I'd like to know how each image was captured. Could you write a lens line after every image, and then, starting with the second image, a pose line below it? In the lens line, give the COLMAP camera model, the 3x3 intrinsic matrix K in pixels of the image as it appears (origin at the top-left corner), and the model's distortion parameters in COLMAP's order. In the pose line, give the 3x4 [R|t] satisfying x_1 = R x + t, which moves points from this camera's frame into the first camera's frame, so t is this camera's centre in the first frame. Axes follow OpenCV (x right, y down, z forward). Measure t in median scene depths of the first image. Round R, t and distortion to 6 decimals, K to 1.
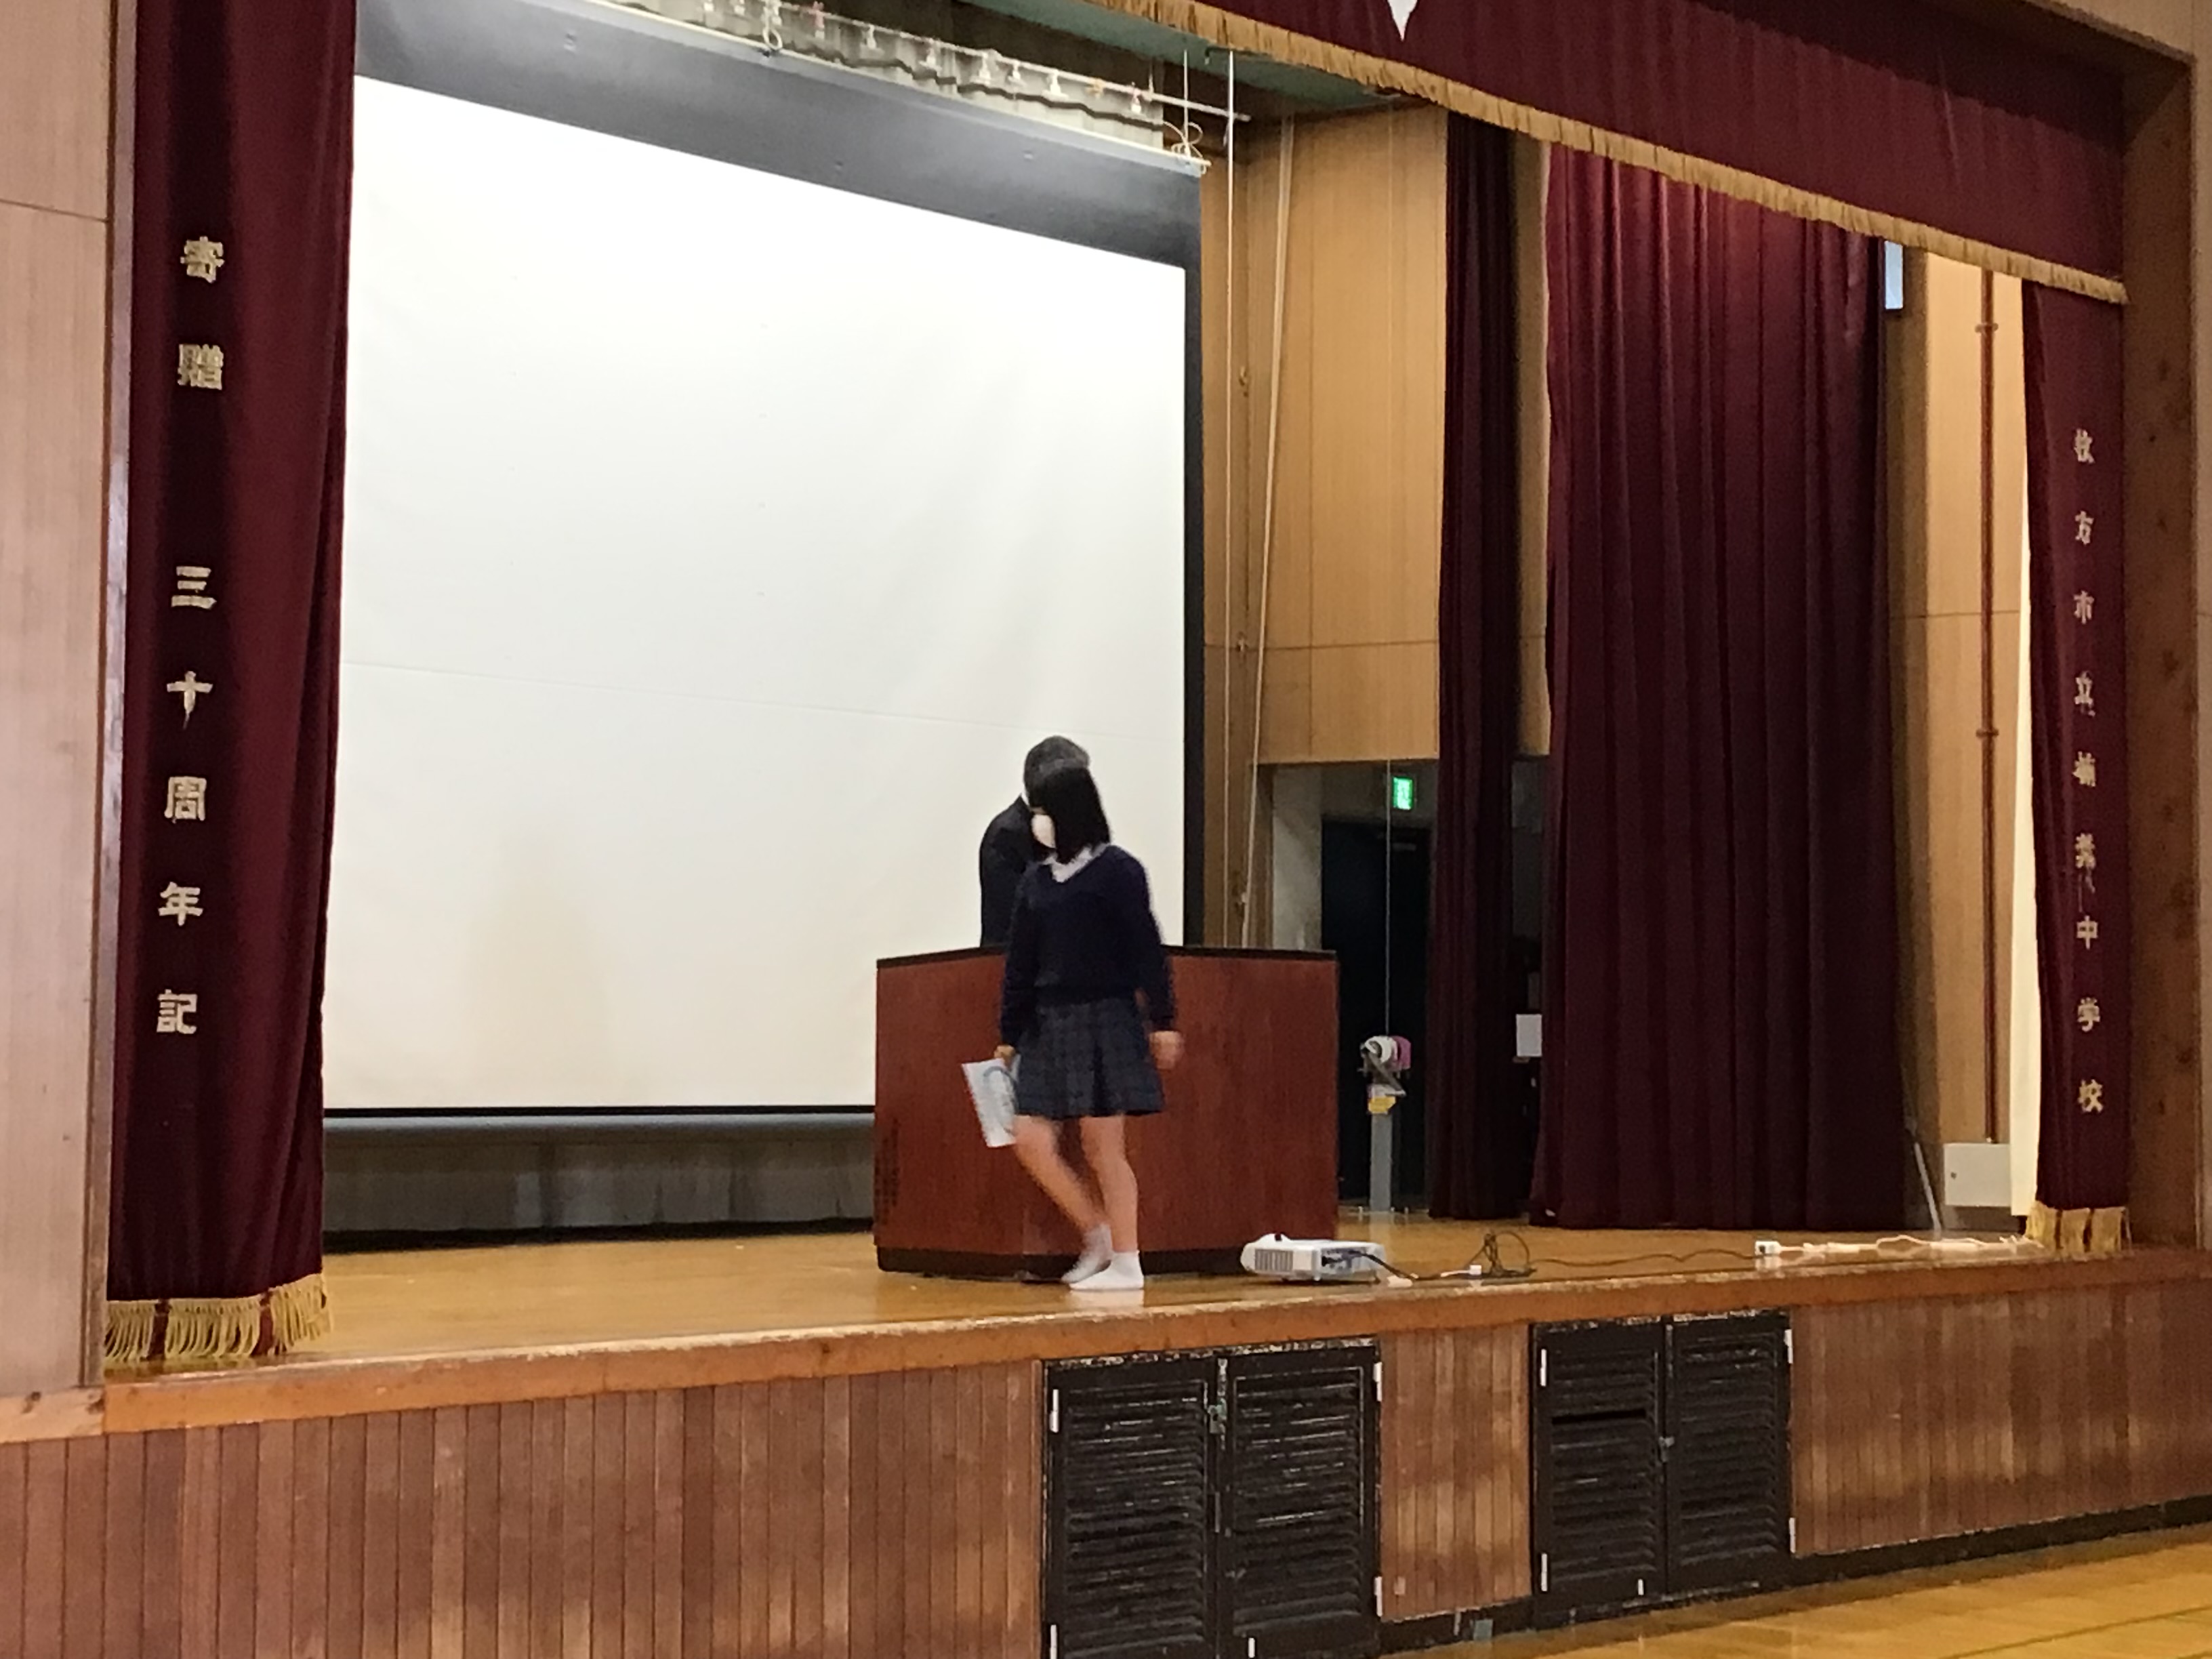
lens RADIAL K [[3874.2, 0, 1113.3], [0, 3874.2, 818.9], [0, 0, 1]] dist [0.098132, 0.034115]
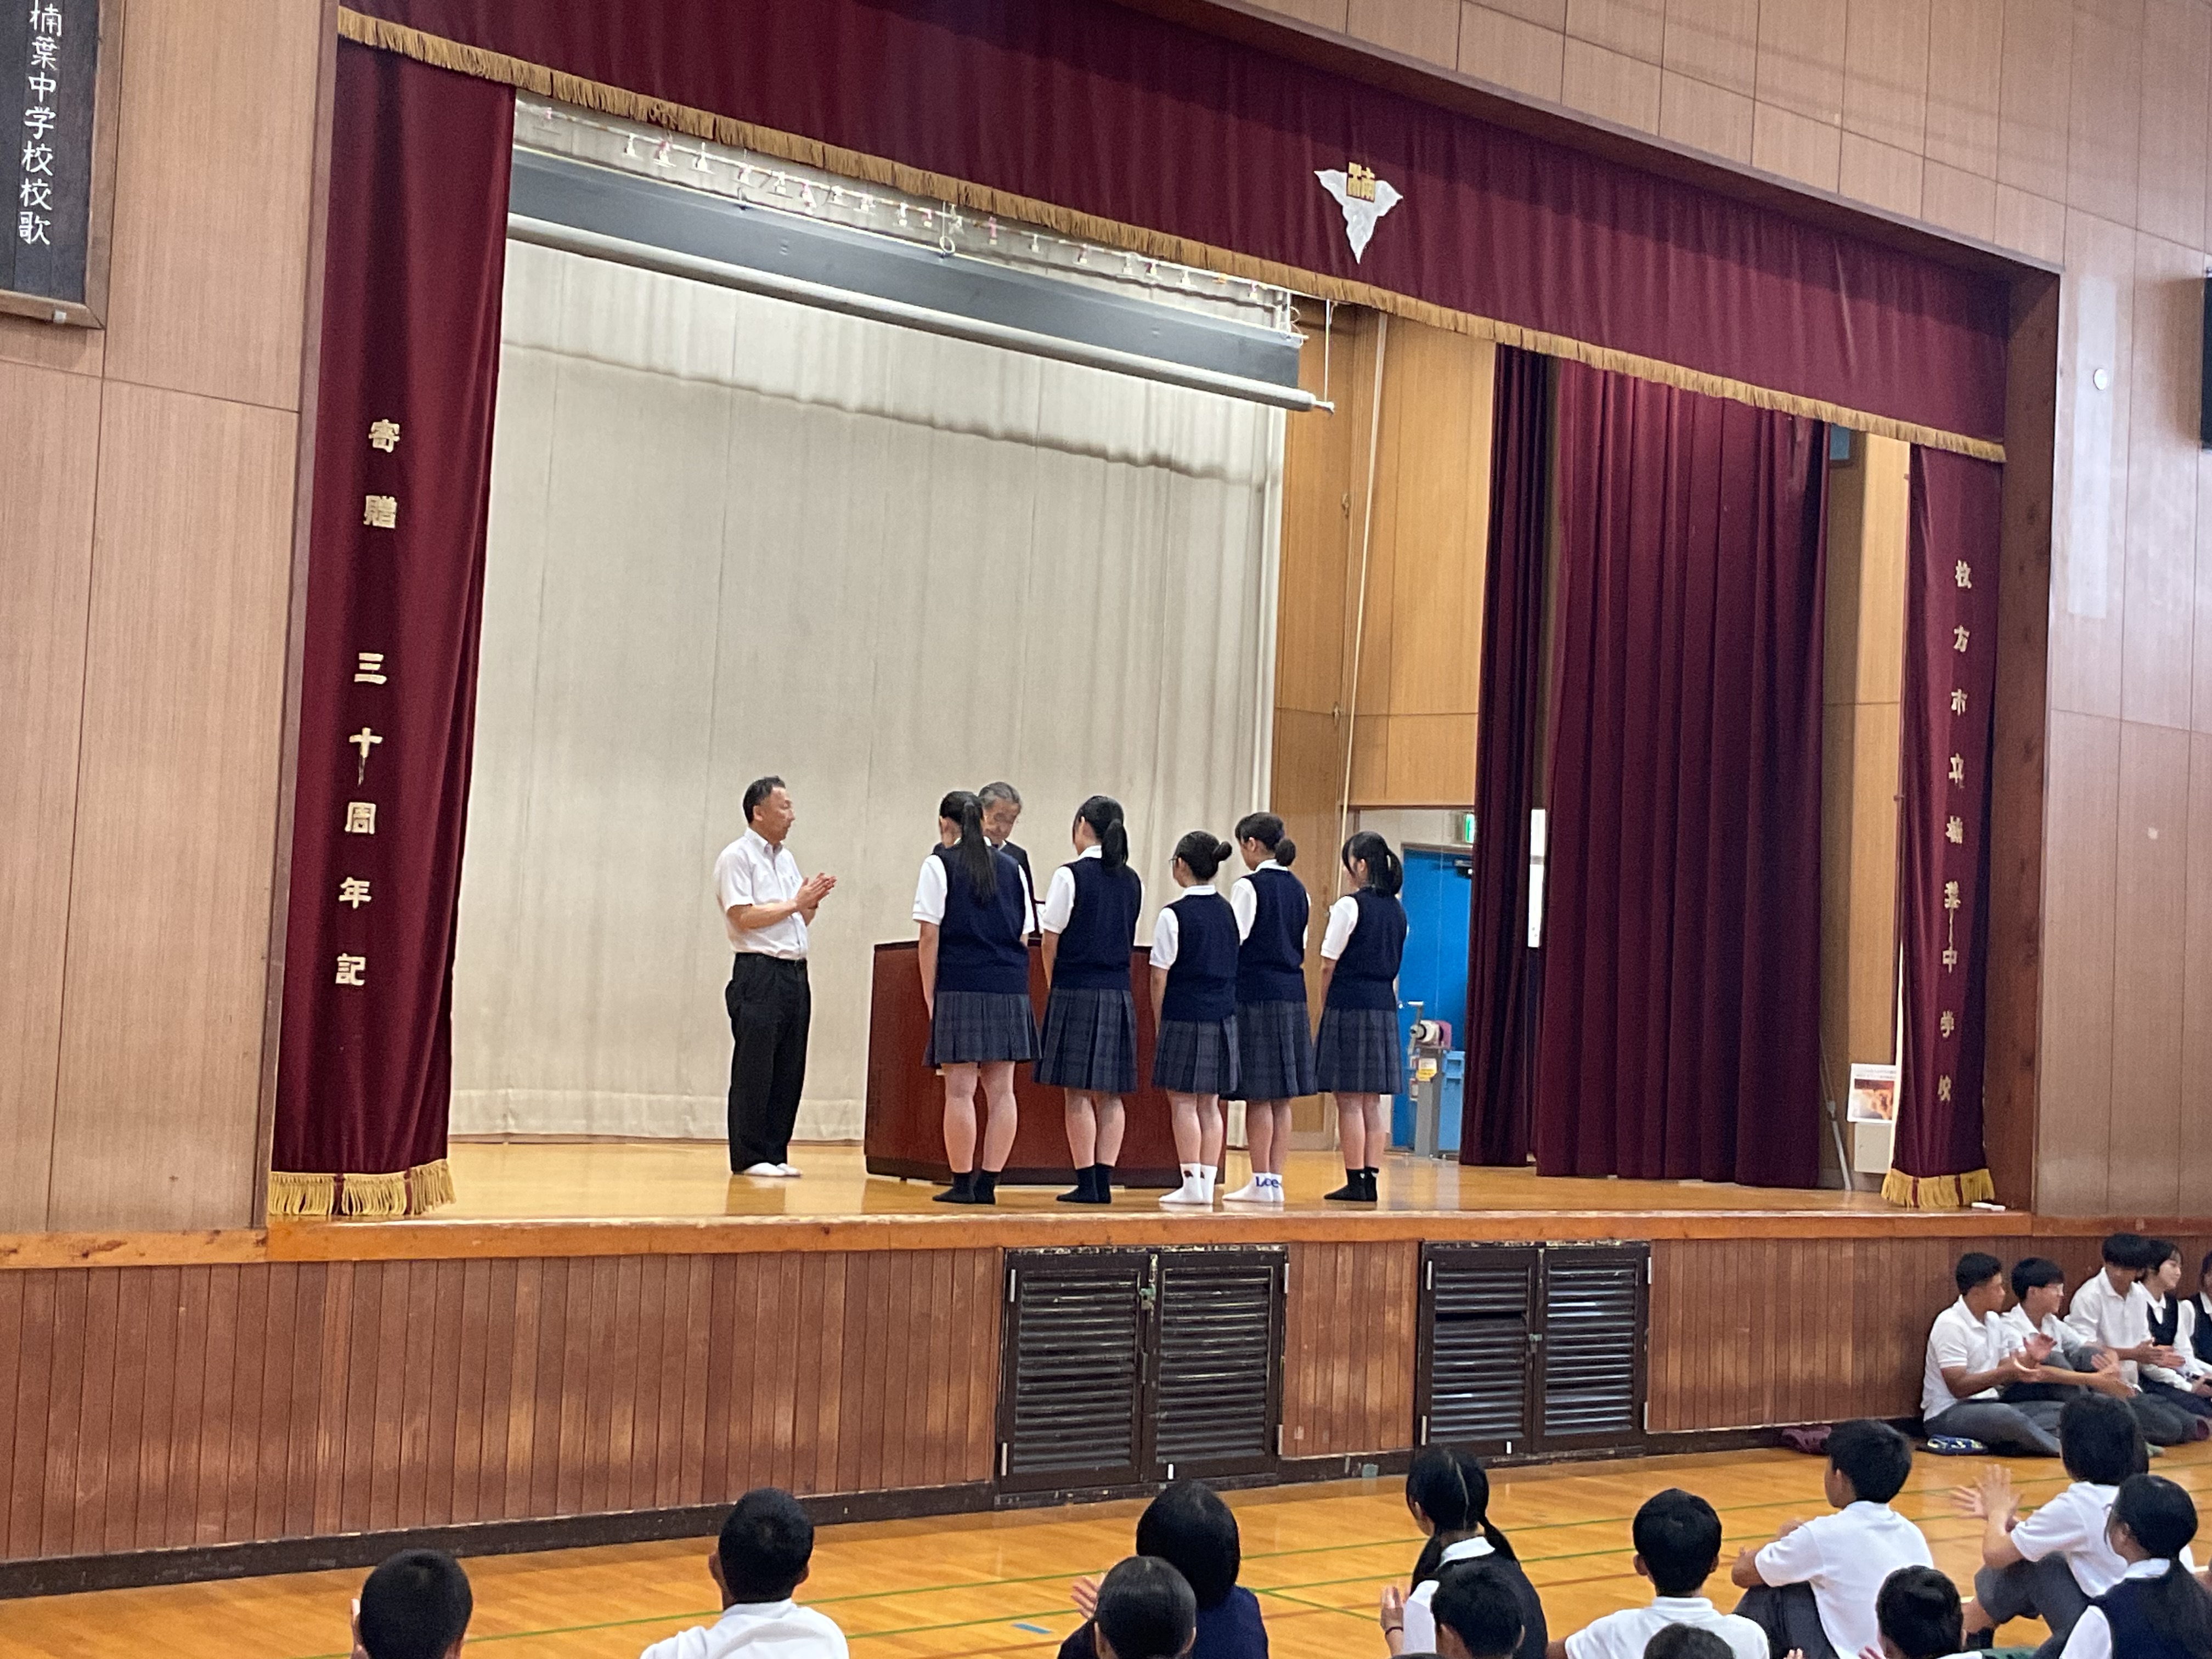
lens RADIAL K [[3215.7, 0, 1093.0], [0, 3215.7, 836.9], [0, 0, 1]] dist [0.114364, -0.097609]
pose [[0.991892, 0.029011, -0.123729, 0.138581], [-0.028827, 0.999579, 0.003271, -0.008005], [0.123772, 0.000323, 0.992311, -0.105102]]
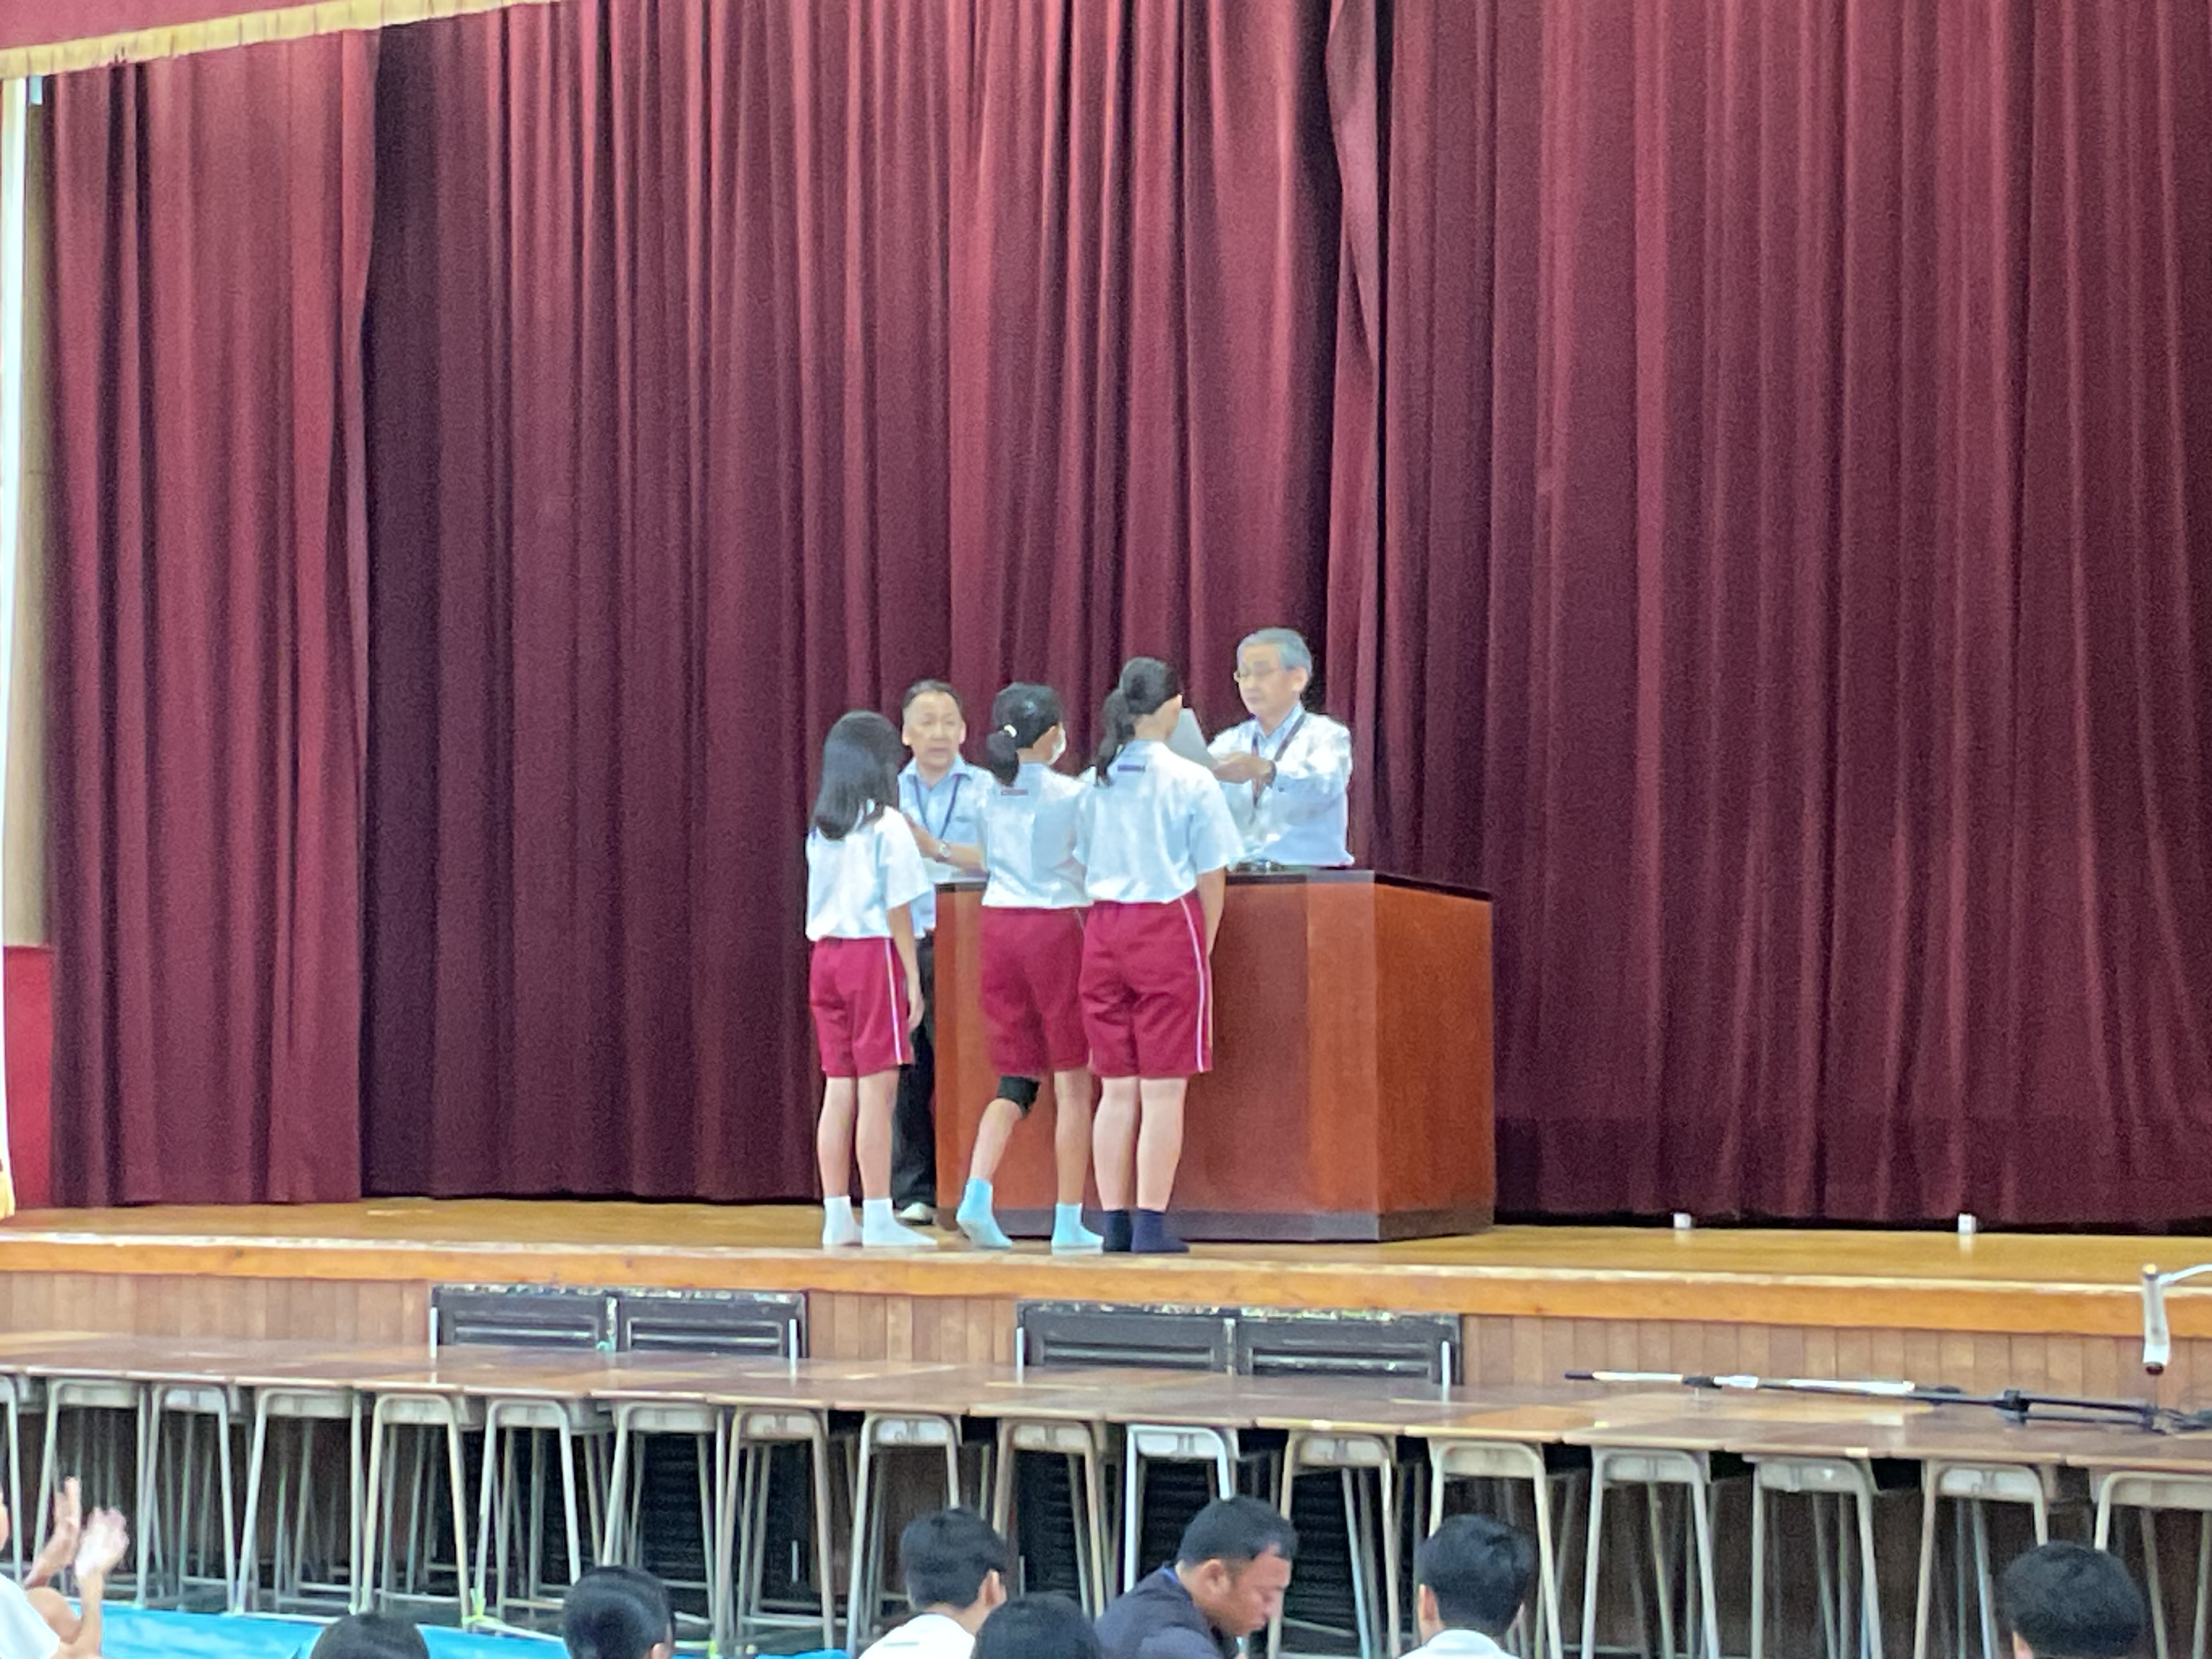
lens RADIAL K [[5386.2, 0, 1098.7], [0, 5386.2, 822.3], [0, 0, 1]] dist [0.045994, 0.231896]
pose [[0.150869, -0.036090, -0.987895, 1.414974], [0.071649, 0.997104, -0.025484, 0.059372], [0.985954, -0.066937, 0.153018, 0.903581]]
